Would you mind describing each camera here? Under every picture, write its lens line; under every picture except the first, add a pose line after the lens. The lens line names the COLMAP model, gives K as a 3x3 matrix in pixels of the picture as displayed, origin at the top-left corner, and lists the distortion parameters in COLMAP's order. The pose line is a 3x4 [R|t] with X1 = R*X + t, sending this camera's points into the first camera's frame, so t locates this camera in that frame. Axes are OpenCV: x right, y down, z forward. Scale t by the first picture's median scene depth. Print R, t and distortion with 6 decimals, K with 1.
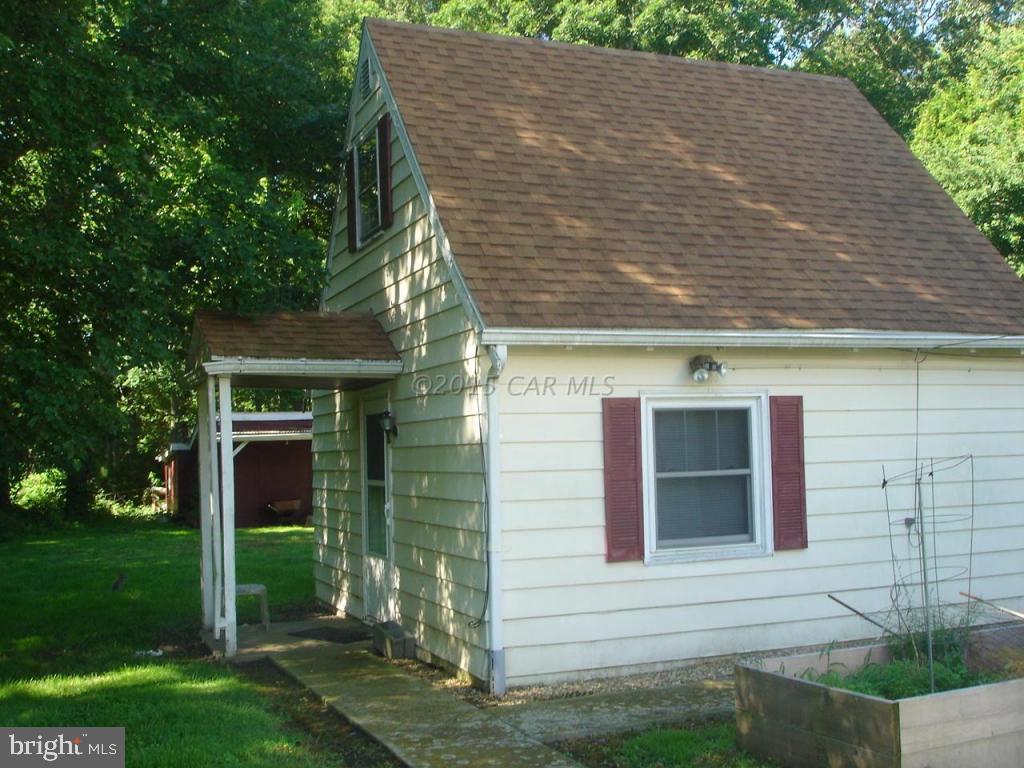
lens RADIAL K [[1126.0, 0, 511.4], [0, 1126.0, 384.6], [0, 0, 1]] dist [-0.118391, 0.000000]
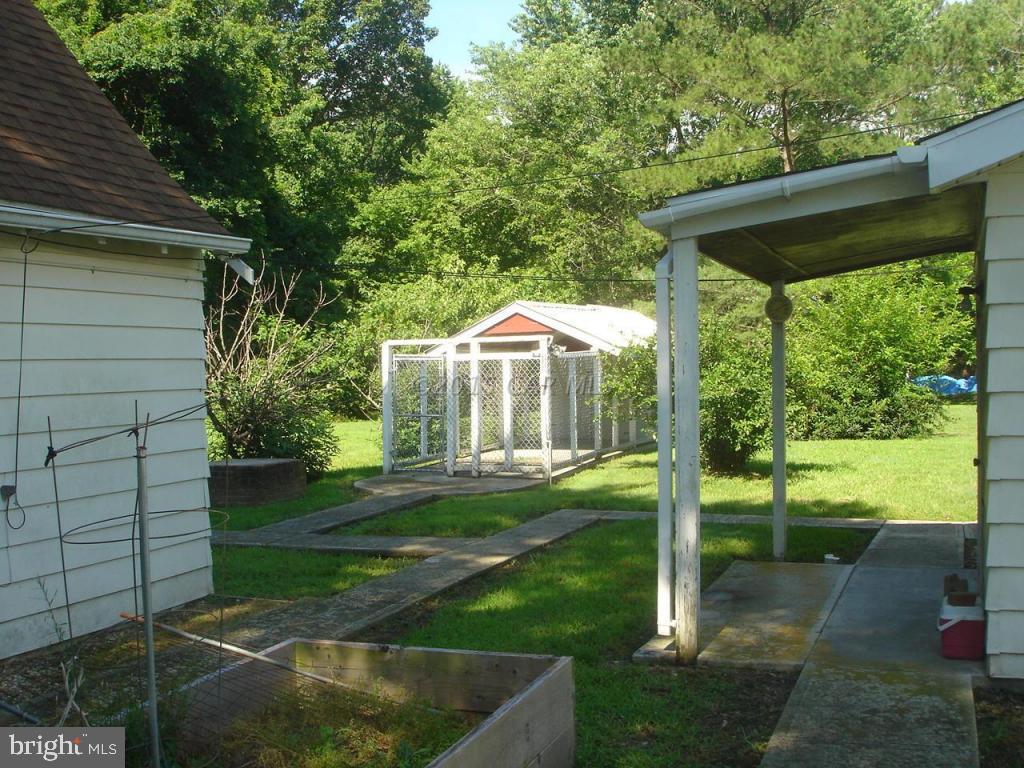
lens RADIAL K [[1126.0, 0, 513.1], [0, 1126.0, 384.2], [0, 0, 1]] dist [-0.118391, 0.000000]
pose [[0.675758, -0.002192, 0.737120, 0.071235], [-0.051496, 0.997412, 0.050175, 0.009659], [-0.735323, -0.071865, 0.673896, 0.302435]]
